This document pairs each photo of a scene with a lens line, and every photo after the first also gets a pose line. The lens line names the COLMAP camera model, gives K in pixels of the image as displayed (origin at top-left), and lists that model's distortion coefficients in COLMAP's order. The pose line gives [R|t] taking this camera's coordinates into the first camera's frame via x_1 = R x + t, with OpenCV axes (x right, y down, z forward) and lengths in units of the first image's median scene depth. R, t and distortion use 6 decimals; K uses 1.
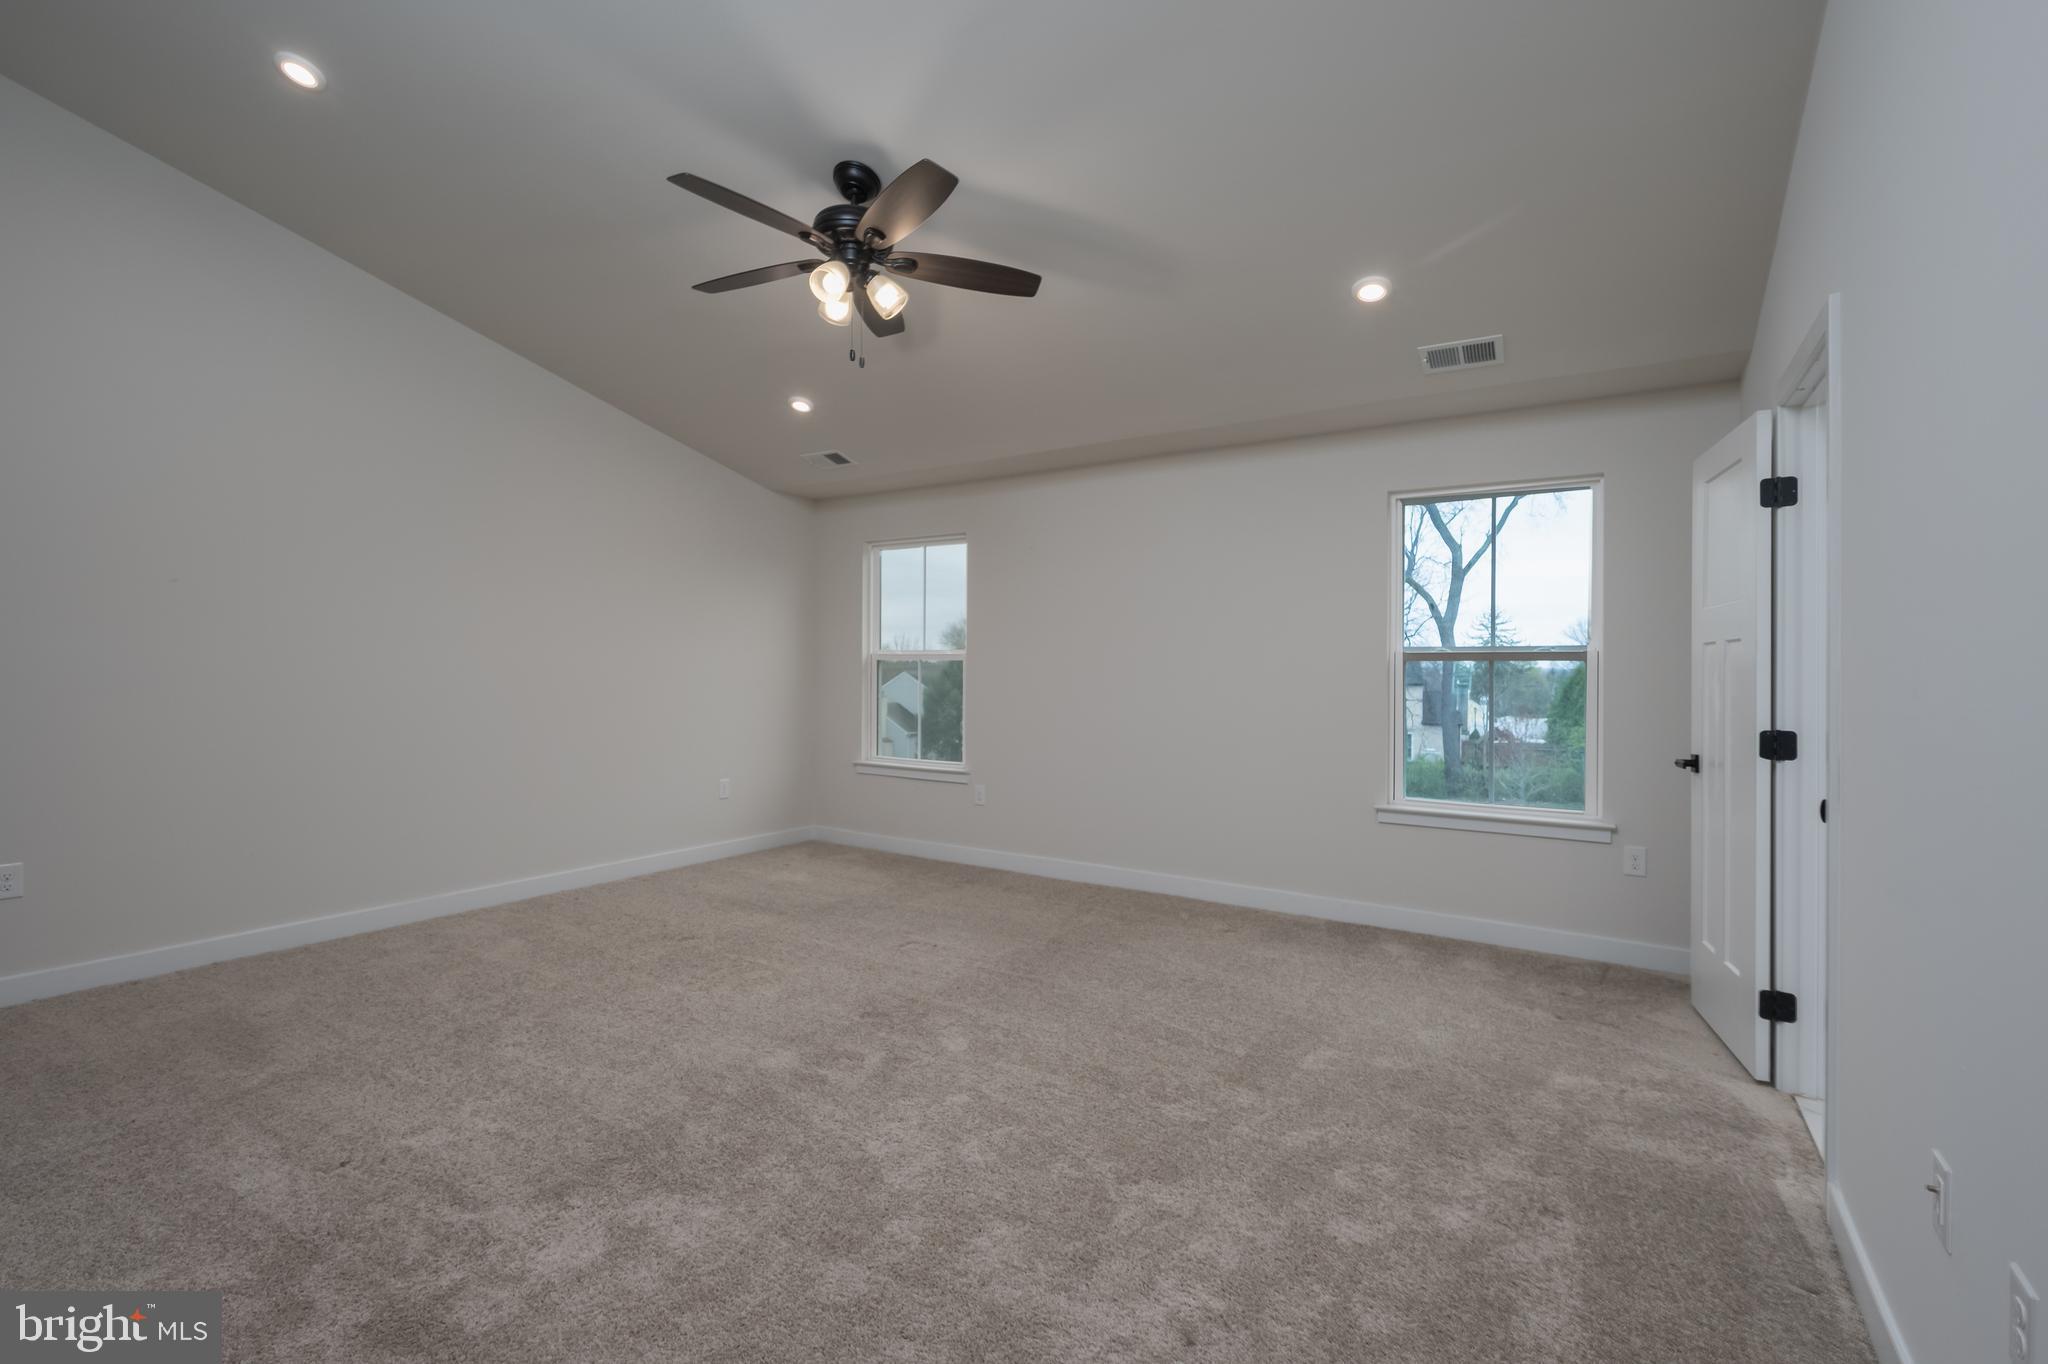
lens RADIAL K [[846.0, 0, 1005.6], [0, 846.0, 670.4], [0, 0, 1]] dist [0.000016, 0.000332]
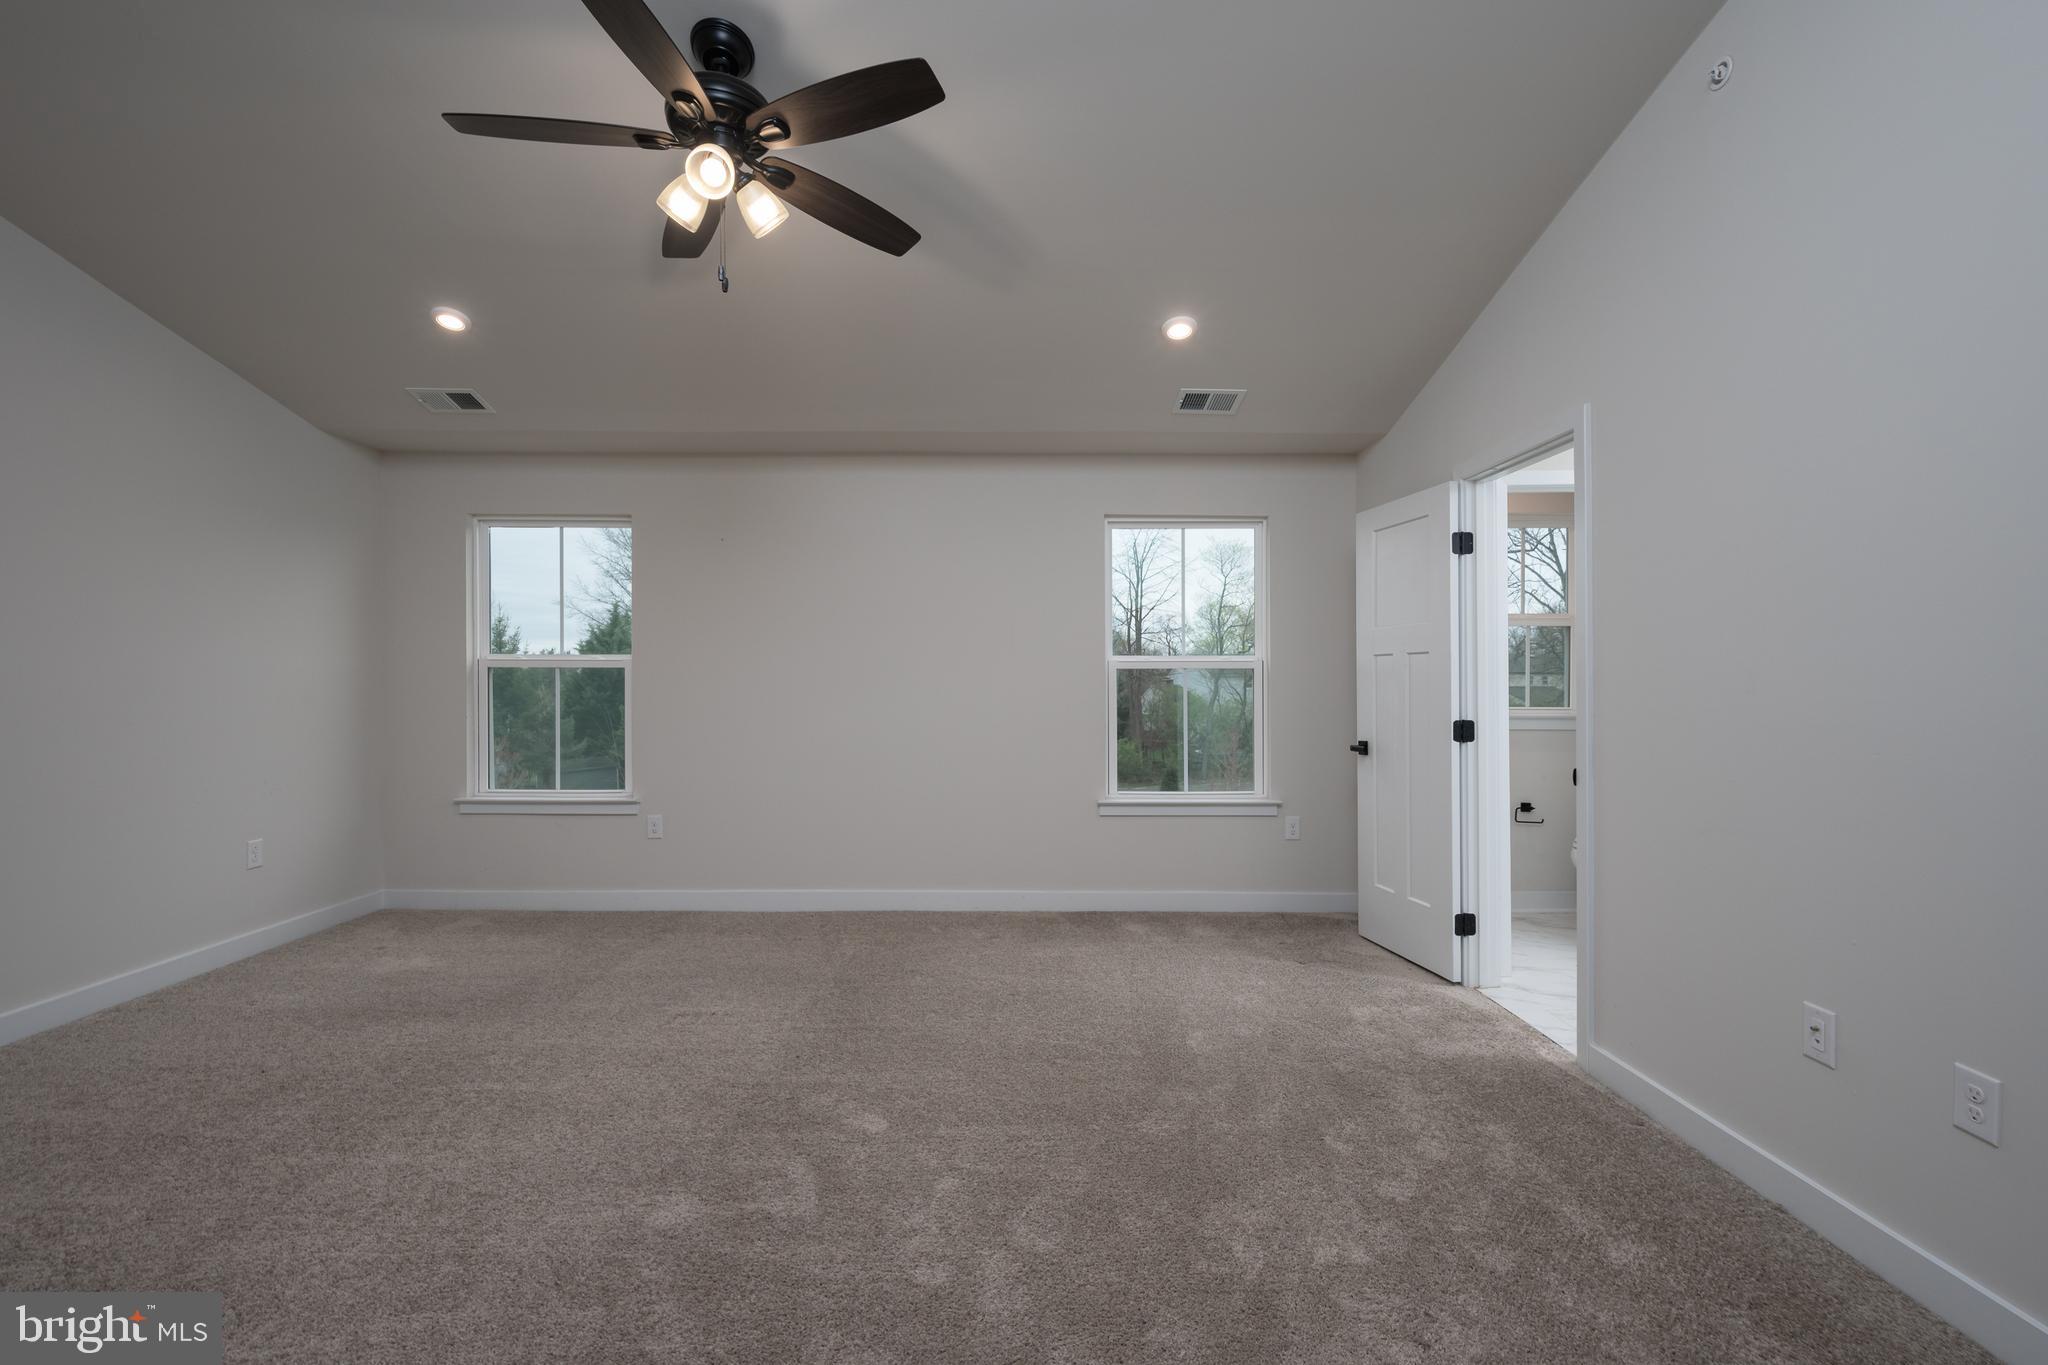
lens RADIAL K [[846.0, 0, 1025.8], [0, 846.0, 683.3], [0, 0, 1]] dist [0.000016, 0.000332]
pose [[0.853750, -0.008796, 0.520609, -0.263521], [0.005057, 0.999950, 0.008601, -0.002469], [-0.520659, -0.004710, 0.853752, 0.145899]]
